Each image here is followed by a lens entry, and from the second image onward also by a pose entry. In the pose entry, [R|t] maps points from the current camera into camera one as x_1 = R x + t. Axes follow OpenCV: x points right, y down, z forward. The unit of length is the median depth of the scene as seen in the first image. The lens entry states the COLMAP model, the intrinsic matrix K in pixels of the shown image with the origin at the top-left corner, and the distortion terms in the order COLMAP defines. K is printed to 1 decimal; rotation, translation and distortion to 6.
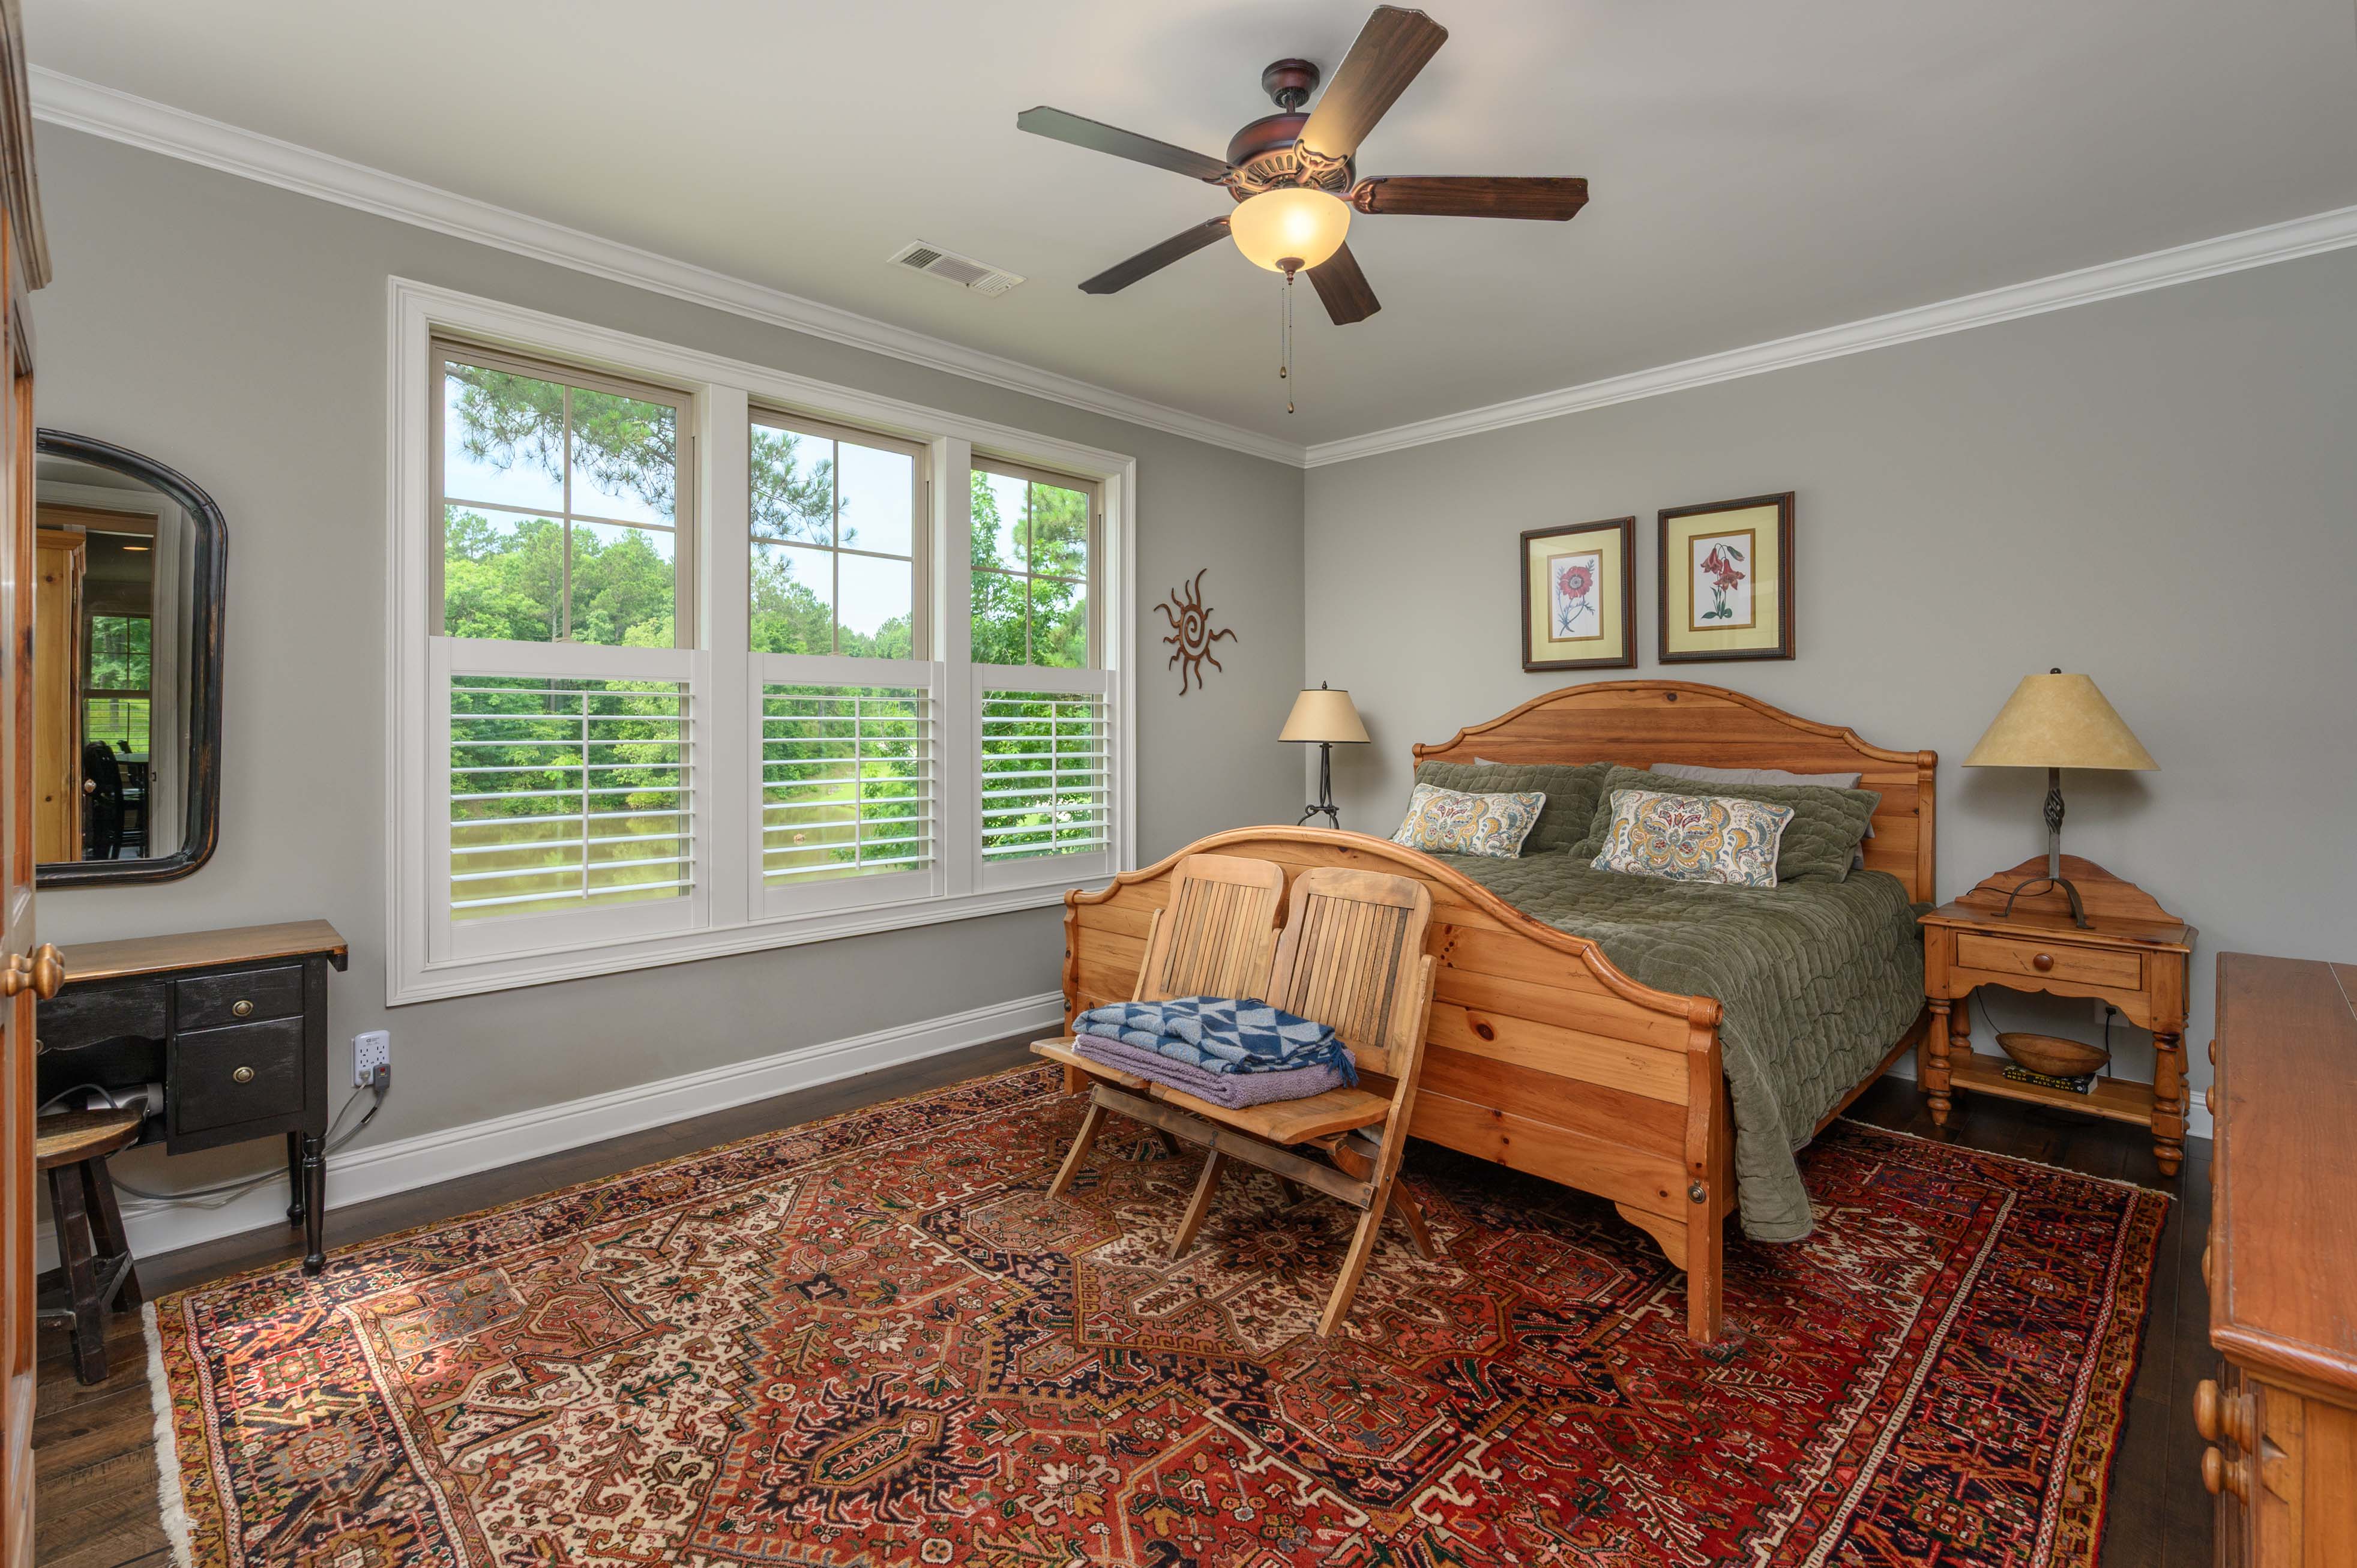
lens RADIAL K [[1063.1, 0, 1180.8], [0, 1063.1, 737.3], [0, 0, 1]] dist [0.001431, 0.000991]
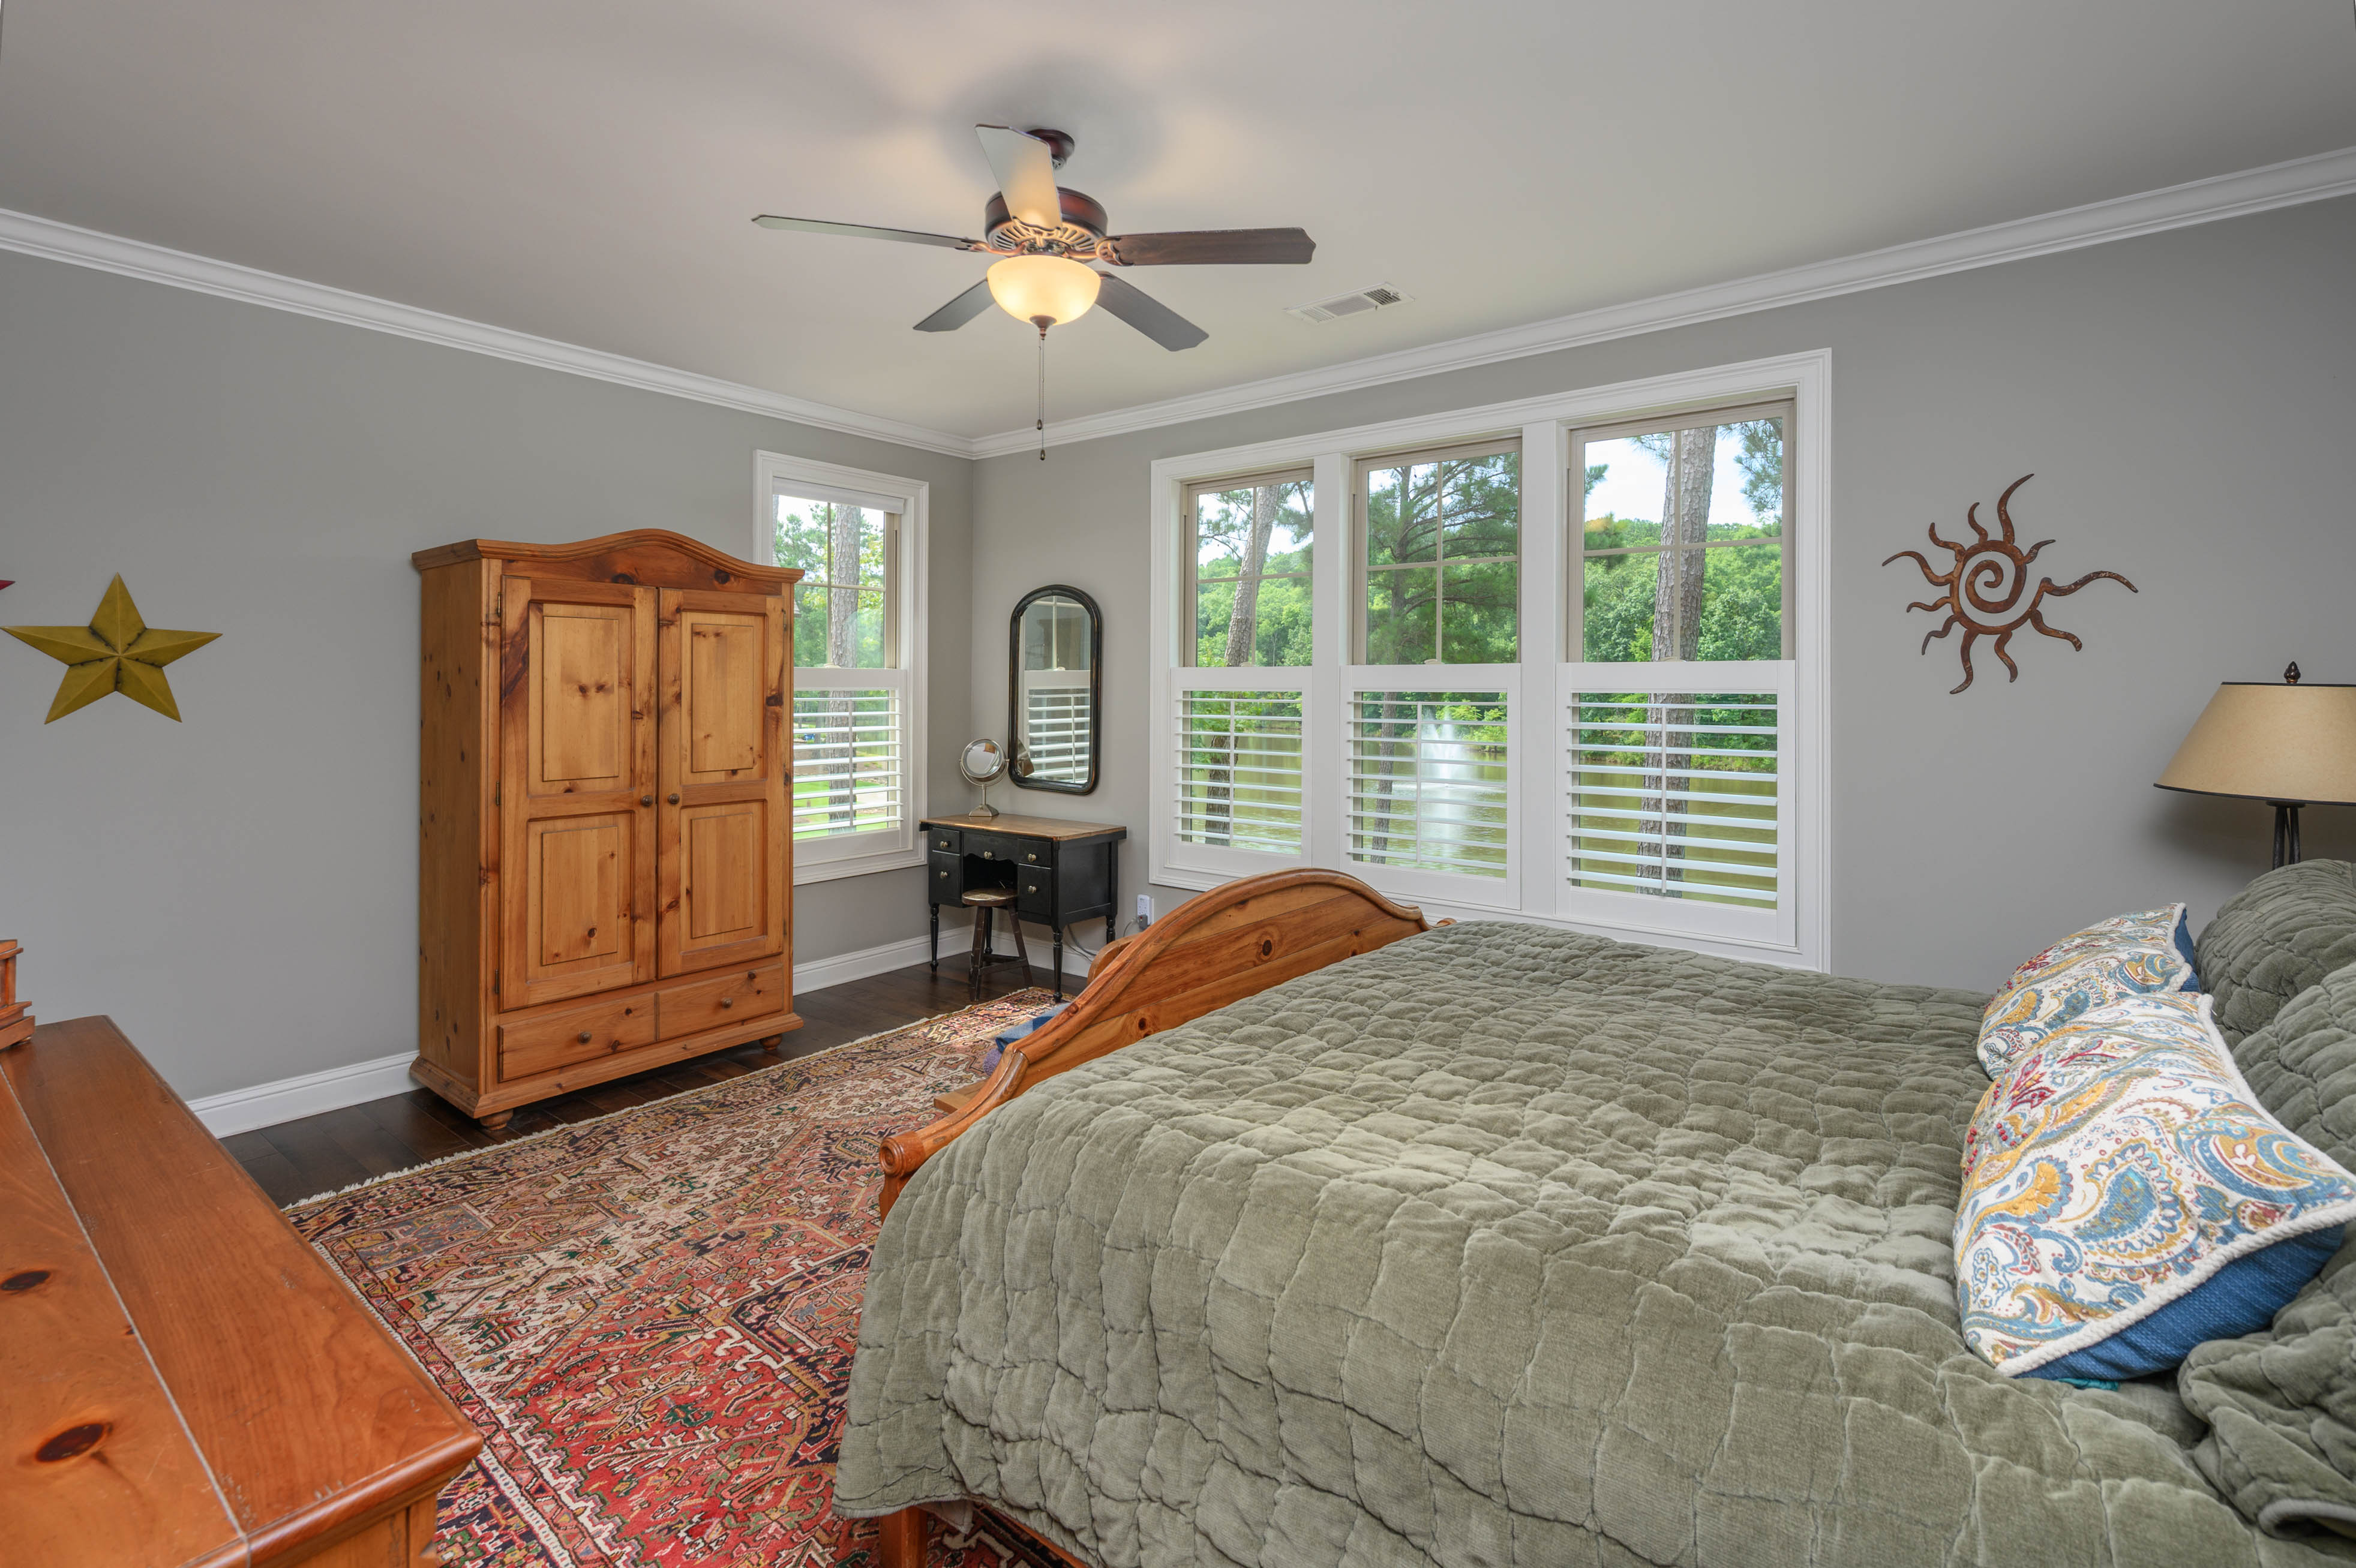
lens RADIAL K [[1071.8, 0, 1180.5], [0, 1071.8, 686.1], [0, 0, 1]] dist [-0.002151, -0.000007]
pose [[0.110475, -0.001814, -0.993877, 1.492835], [-0.012756, 0.999913, -0.003243, -0.093837], [0.993797, 0.013036, 0.110442, 1.280492]]
